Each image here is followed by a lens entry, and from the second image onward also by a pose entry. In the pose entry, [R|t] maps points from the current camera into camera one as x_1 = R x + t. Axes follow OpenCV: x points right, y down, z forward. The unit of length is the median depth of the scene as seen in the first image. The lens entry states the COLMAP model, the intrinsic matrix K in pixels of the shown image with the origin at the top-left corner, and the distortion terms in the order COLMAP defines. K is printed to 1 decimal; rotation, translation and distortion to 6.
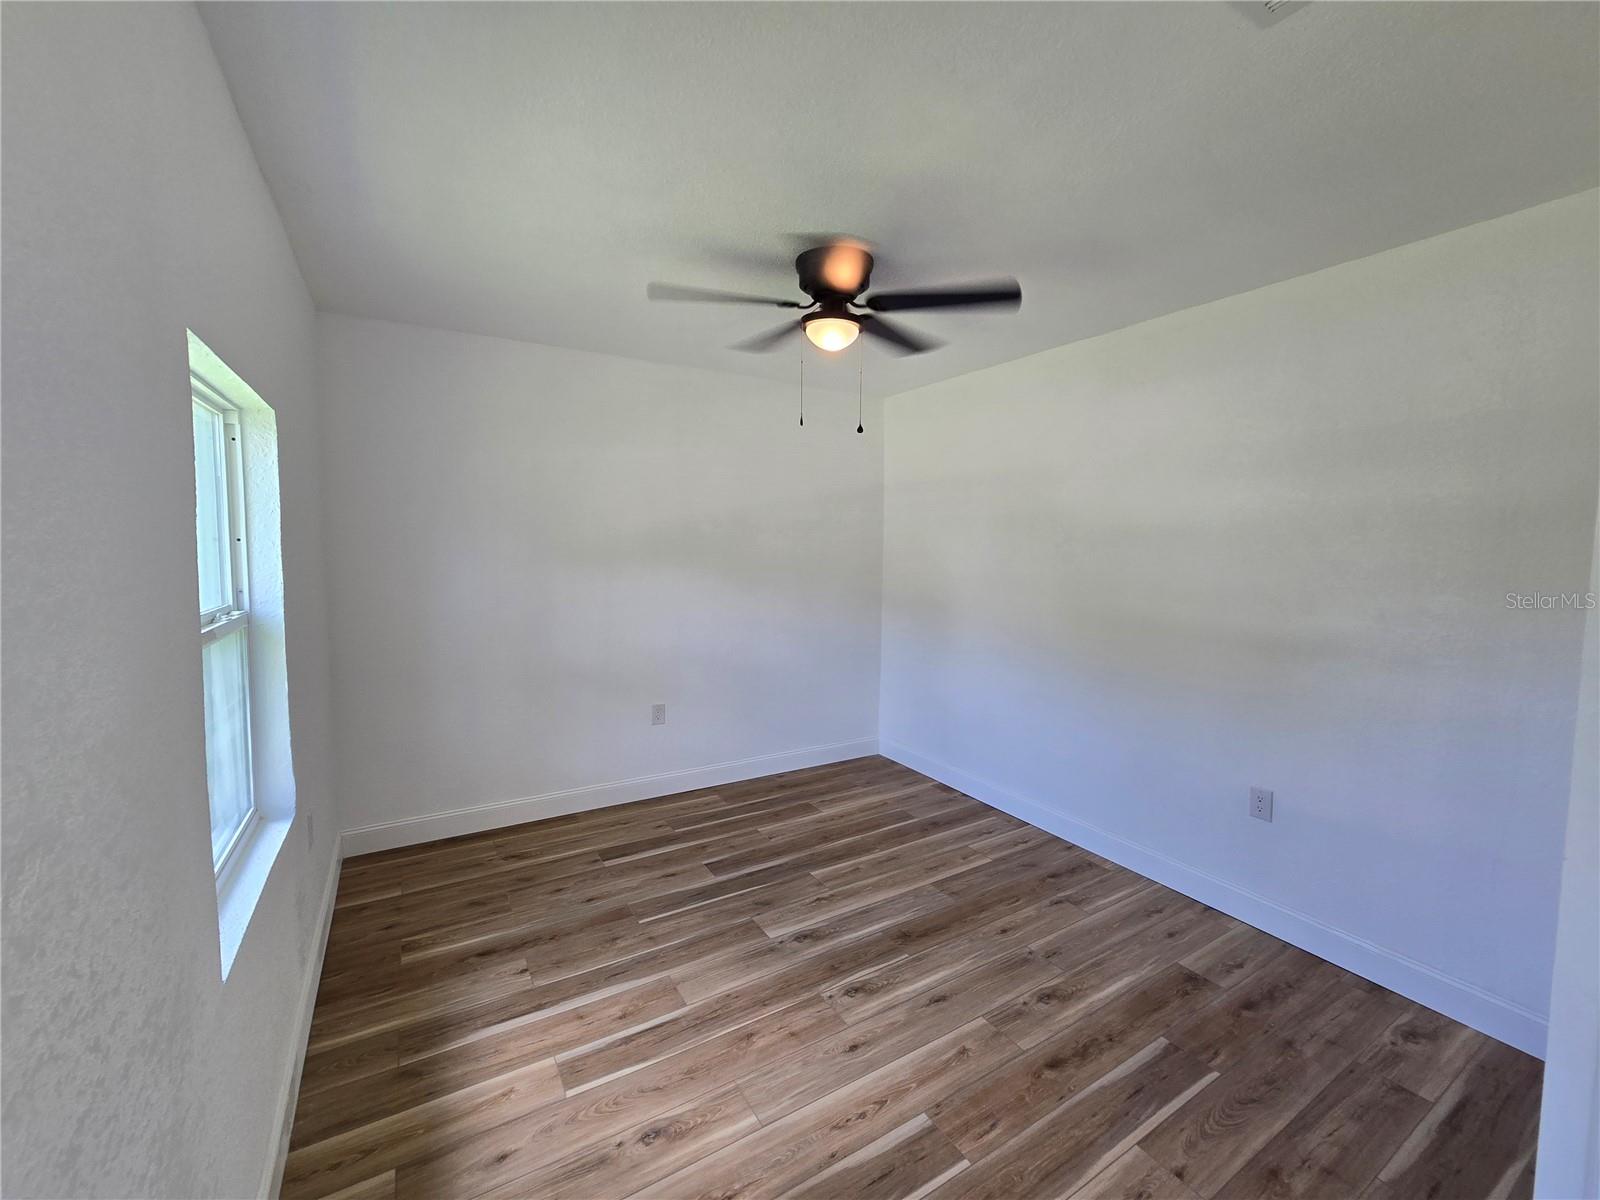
lens RADIAL K [[656.9, 0, 812.0], [0, 656.9, 593.0], [0, 0, 1]] dist [-0.001060, -0.000621]
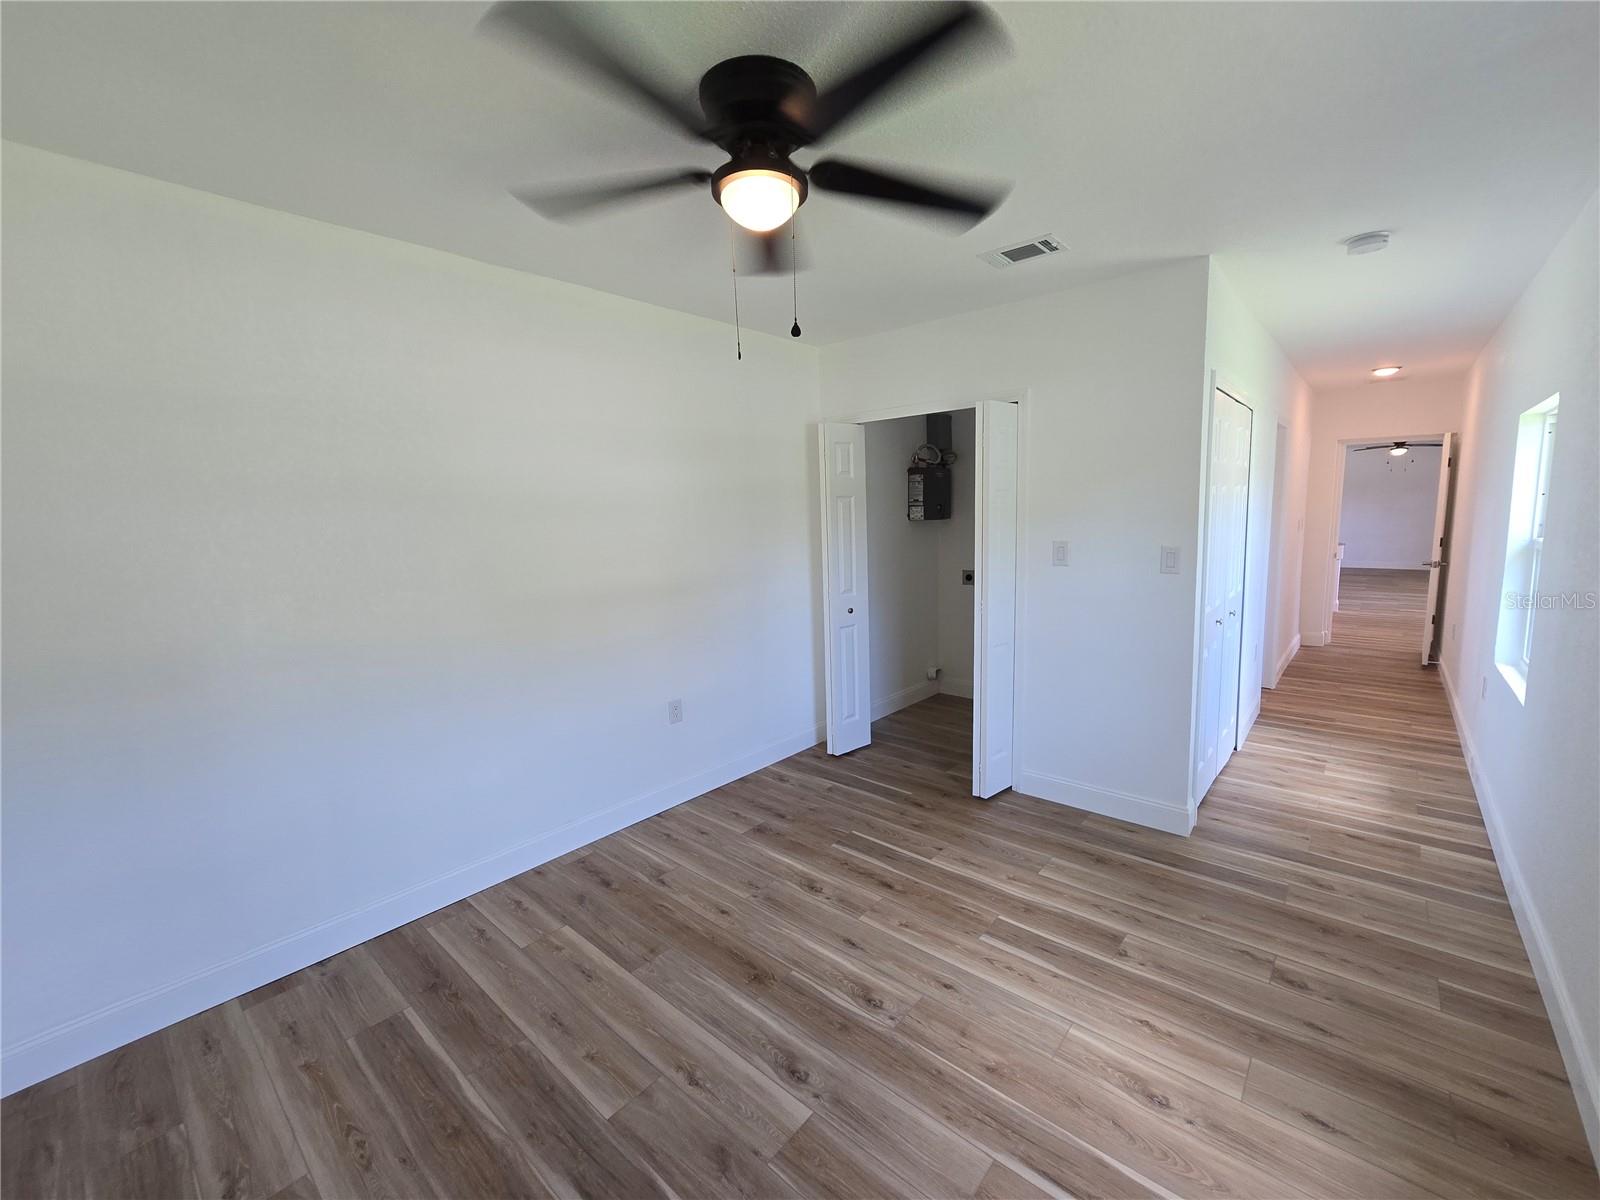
lens RADIAL K [[656.9, 0, 812.0], [0, 656.9, 593.0], [0, 0, 1]] dist [-0.001060, -0.000621]
pose [[-0.301756, -0.124400, 0.945234, -0.682945], [0.095695, 0.982492, 0.159853, -0.102697], [-0.948570, 0.138691, -0.284568, 1.226277]]
